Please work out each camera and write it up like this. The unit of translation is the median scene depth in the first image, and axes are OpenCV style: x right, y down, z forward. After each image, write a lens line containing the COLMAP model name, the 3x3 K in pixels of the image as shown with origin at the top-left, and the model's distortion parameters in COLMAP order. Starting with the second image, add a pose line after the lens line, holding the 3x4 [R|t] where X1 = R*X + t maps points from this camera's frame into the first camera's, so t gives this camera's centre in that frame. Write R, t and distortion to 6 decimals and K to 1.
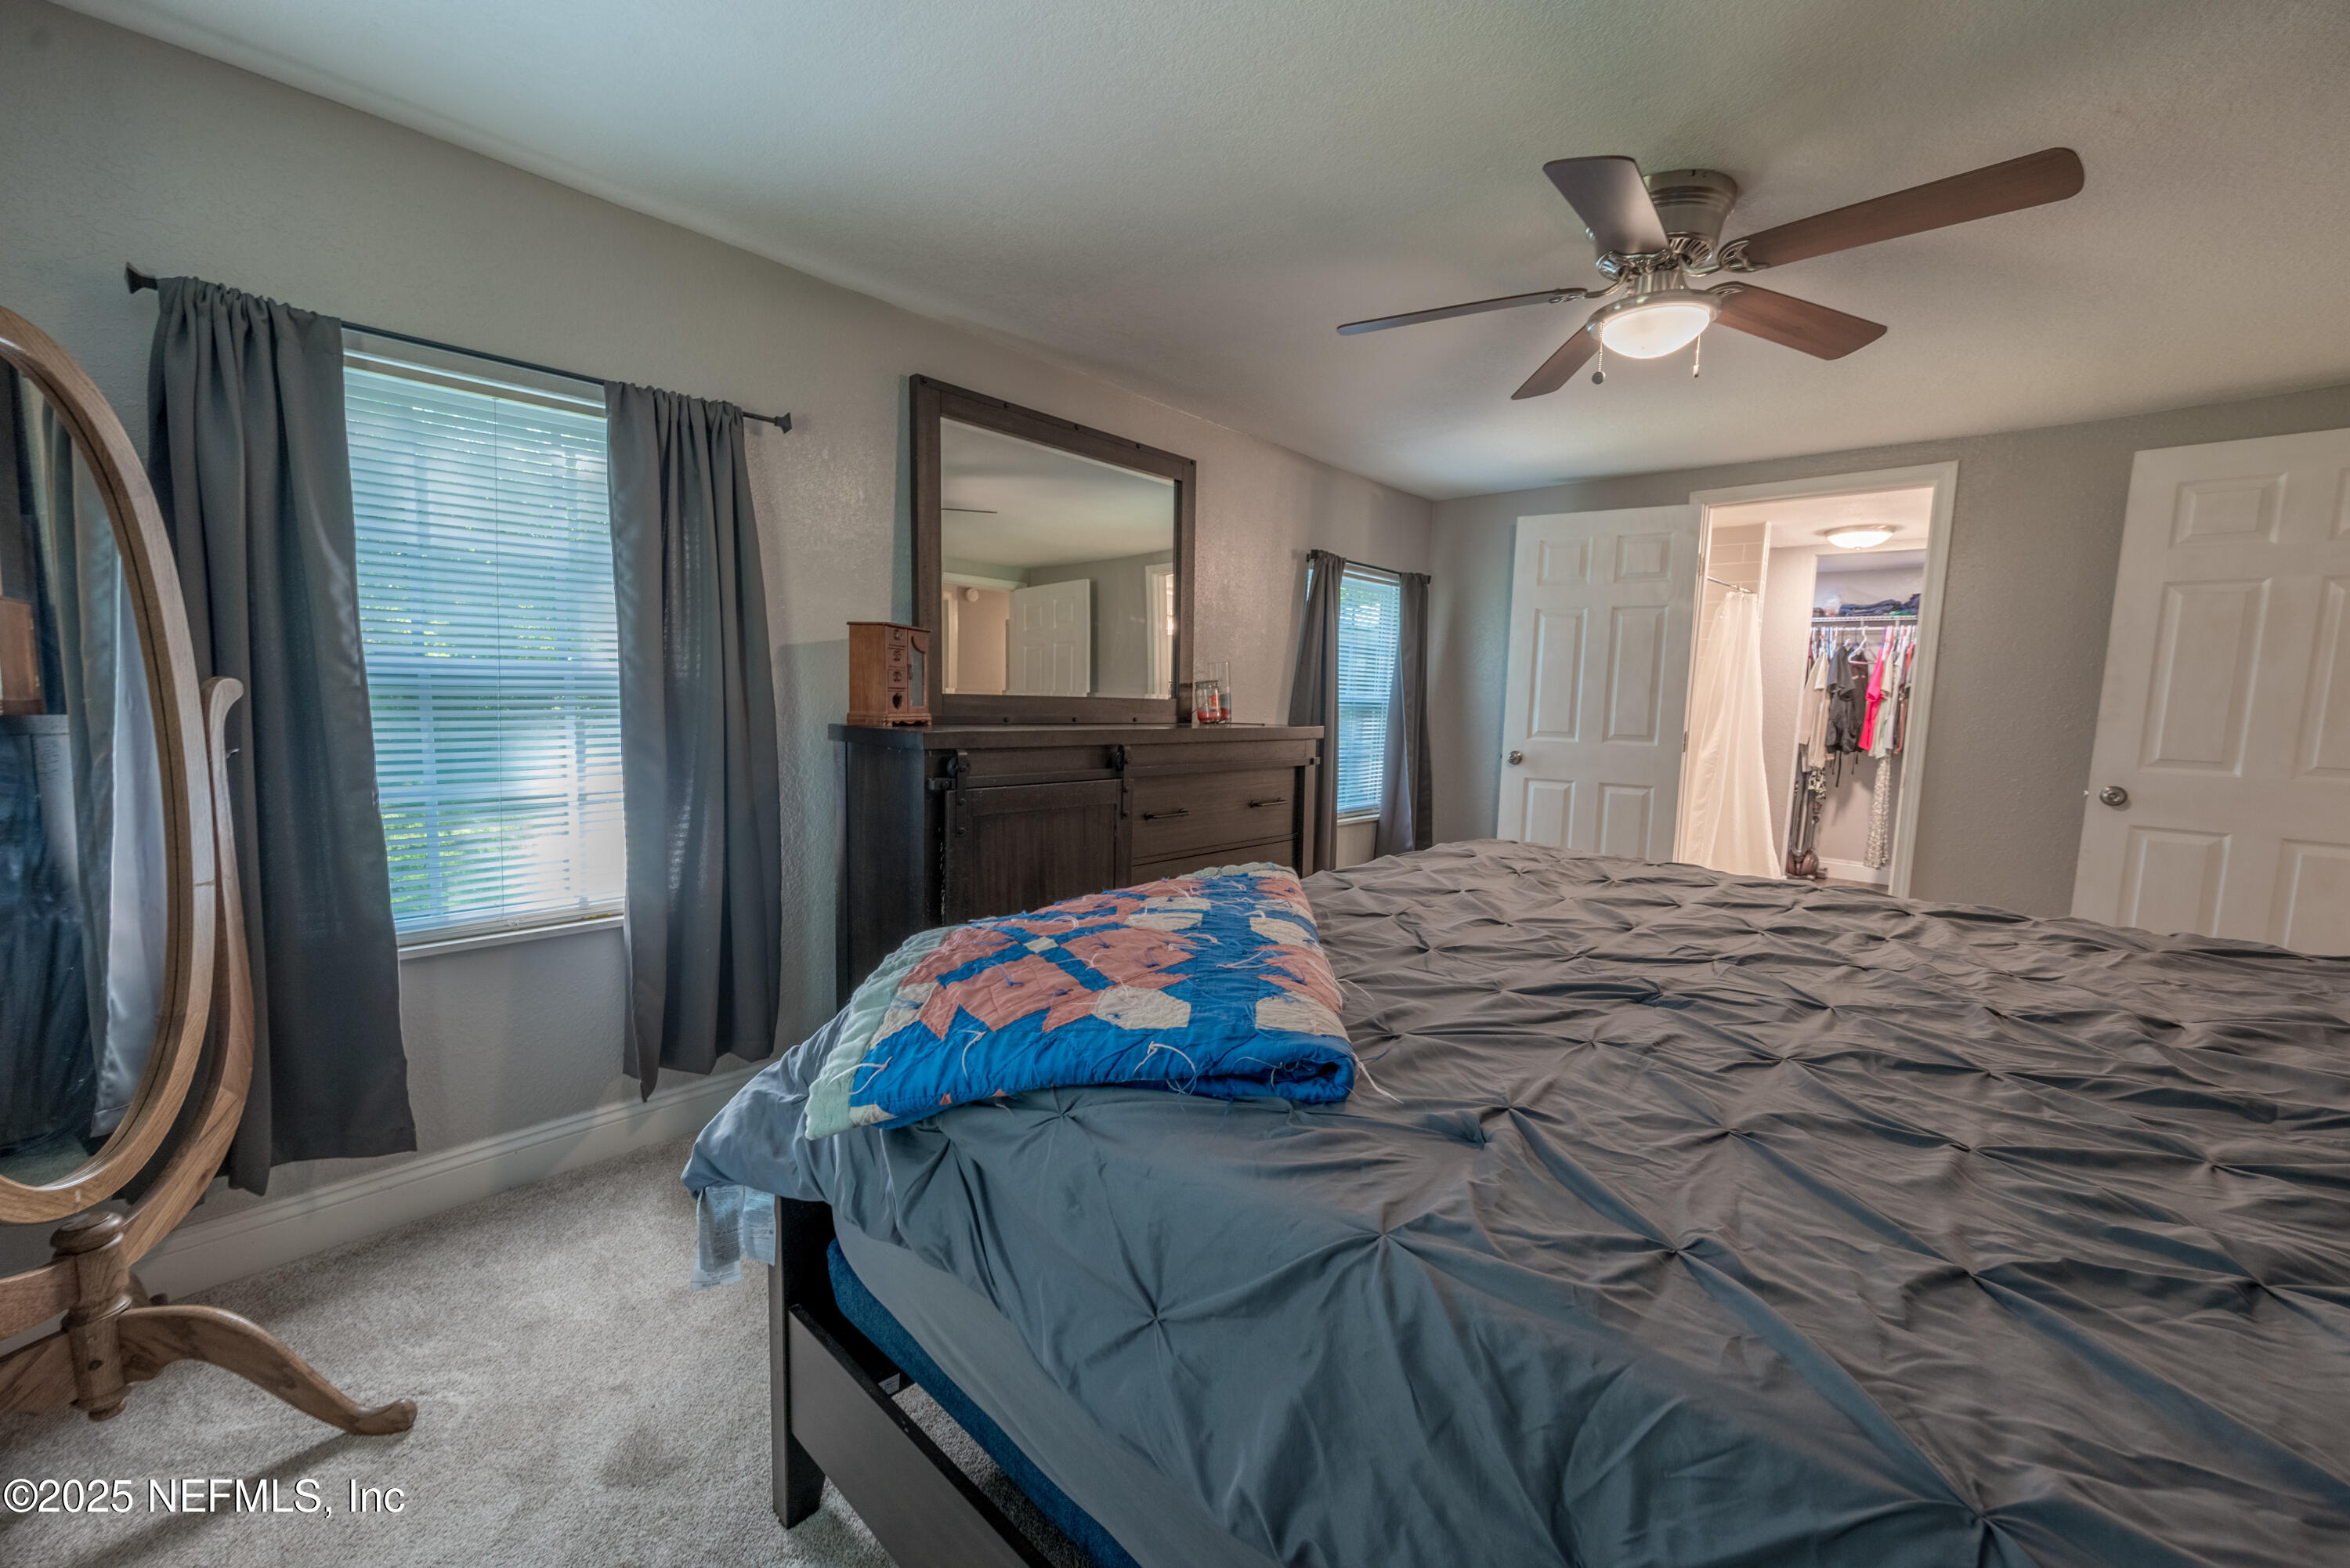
lens RADIAL K [[939.6, 0, 1169.8], [0, 939.6, 794.3], [0, 0, 1]] dist [-0.001771, -0.000375]
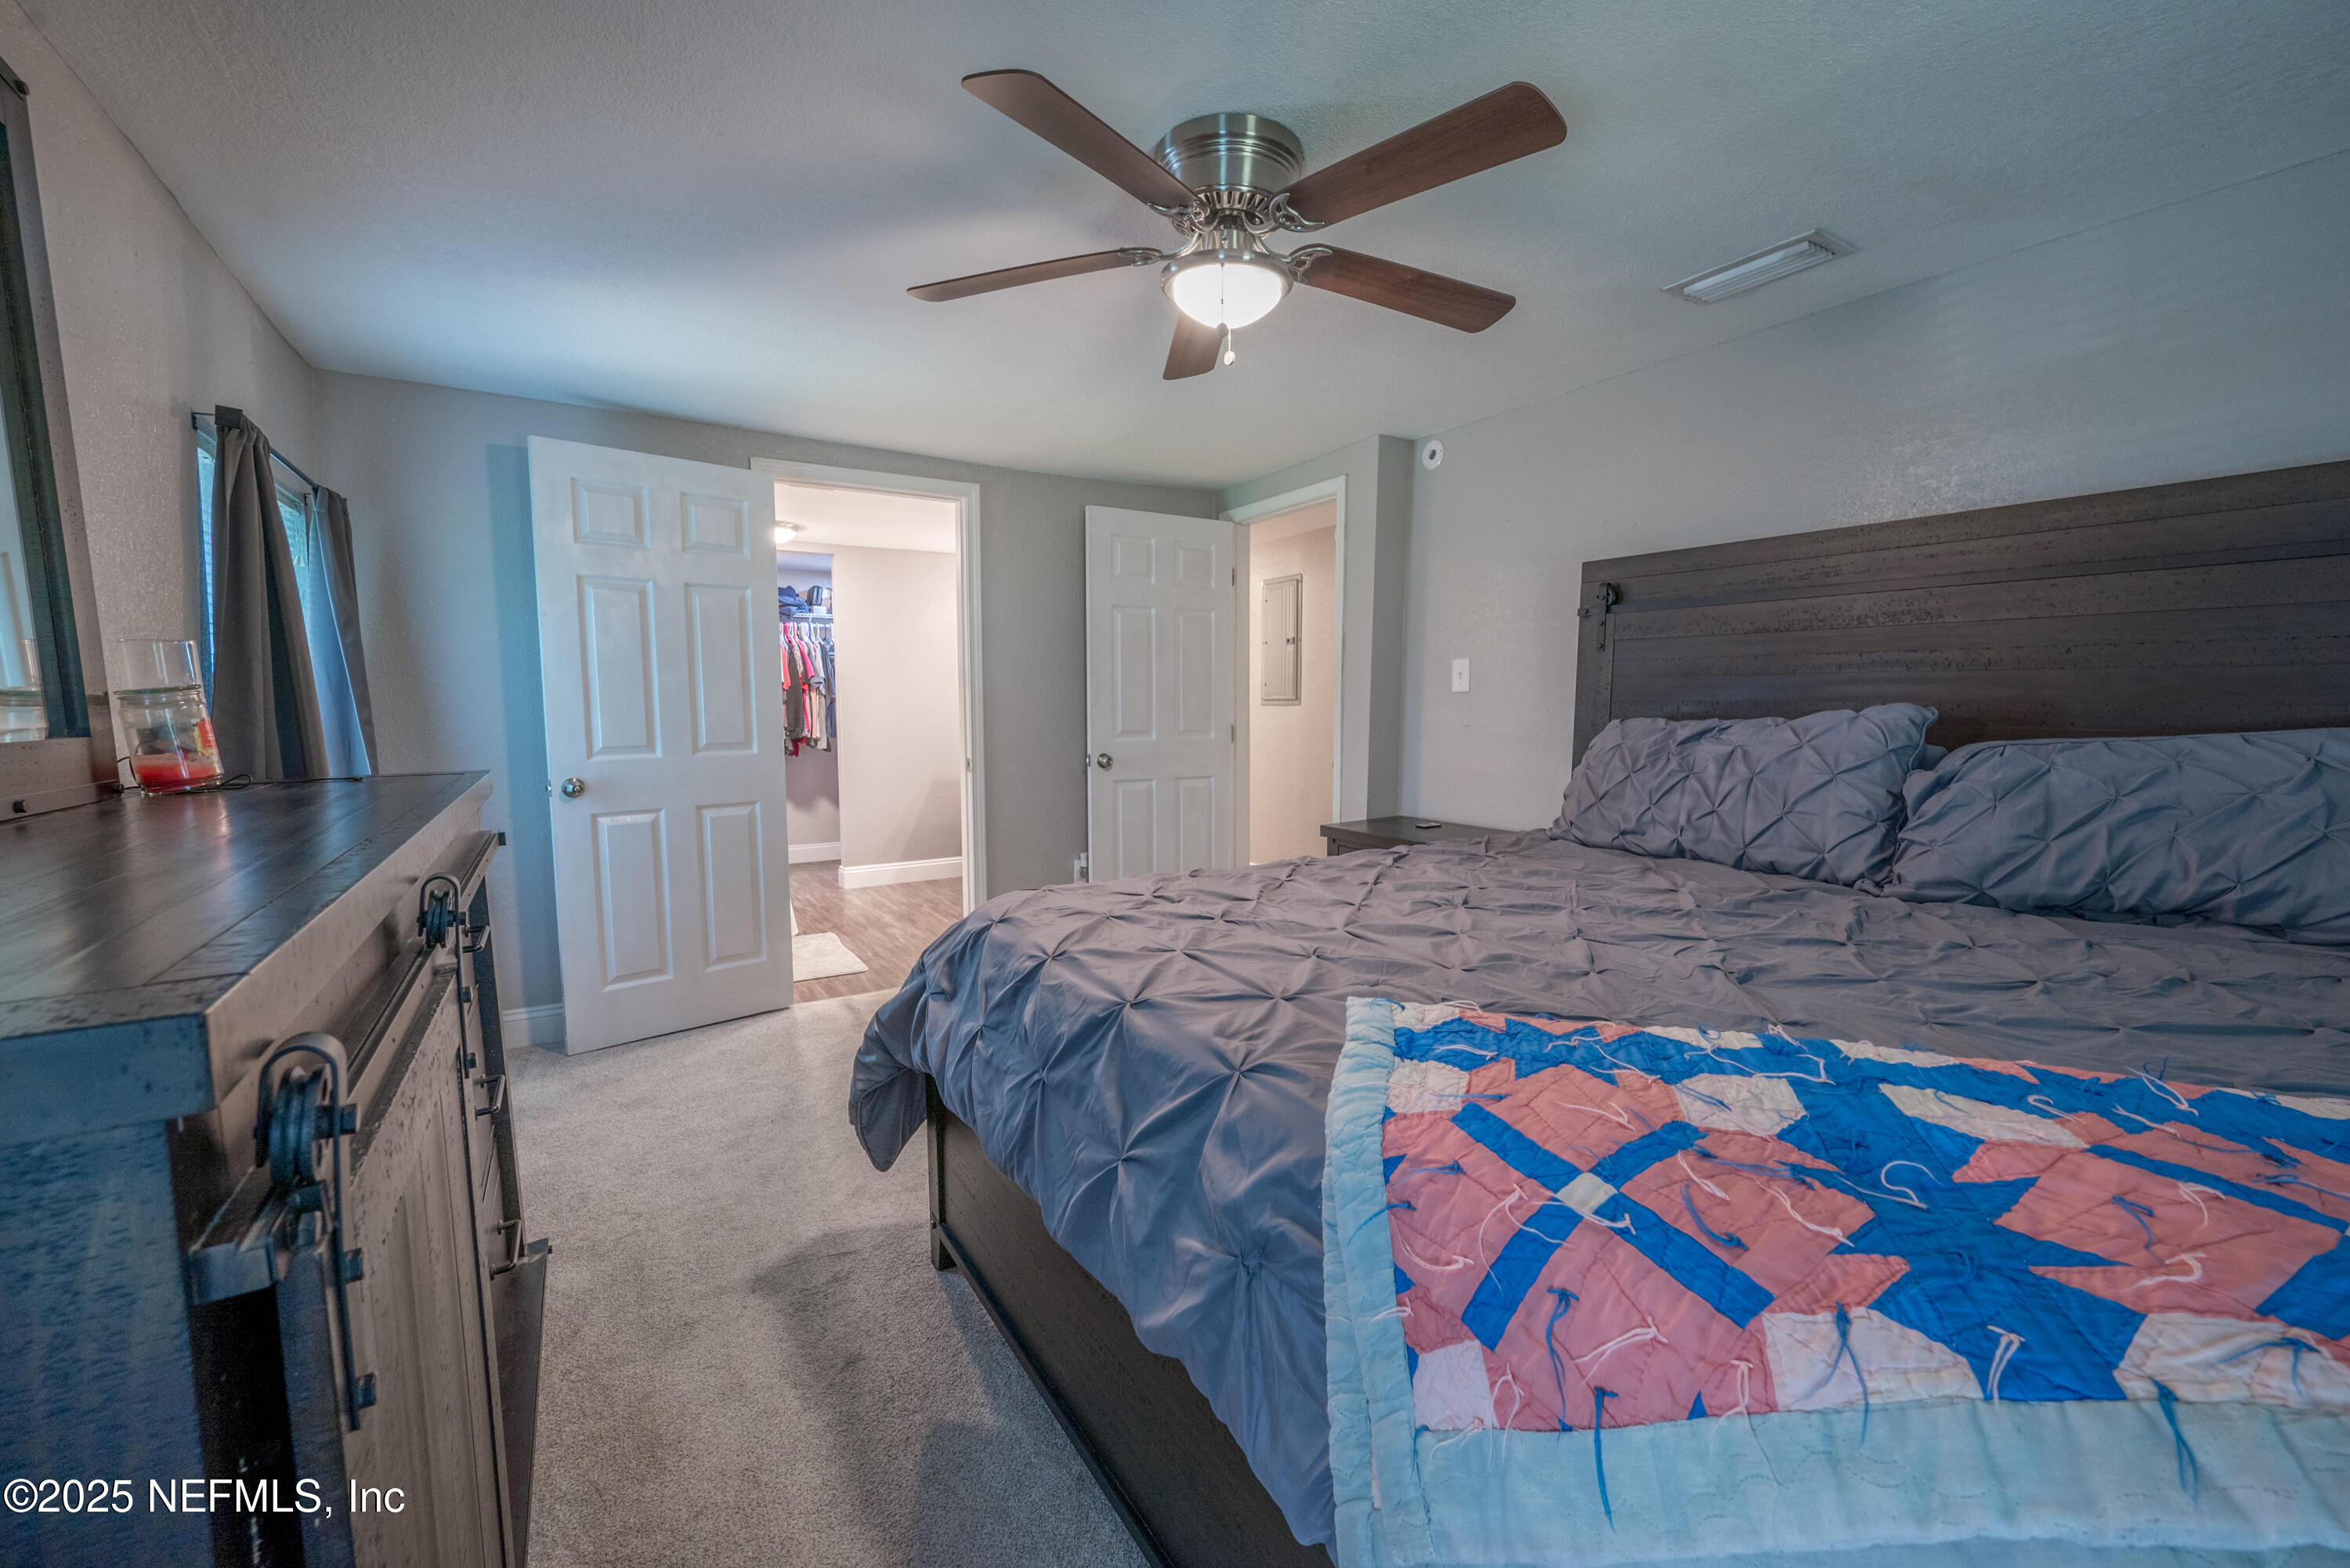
lens RADIAL K [[939.6, 0, 1185.7], [0, 939.6, 798.3], [0, 0, 1]] dist [-0.001771, -0.000375]
pose [[0.256124, -0.130367, 0.957813, -0.197880], [0.115018, 0.987935, 0.103710, -0.053536], [-0.959777, 0.083603, 0.268029, 0.391667]]
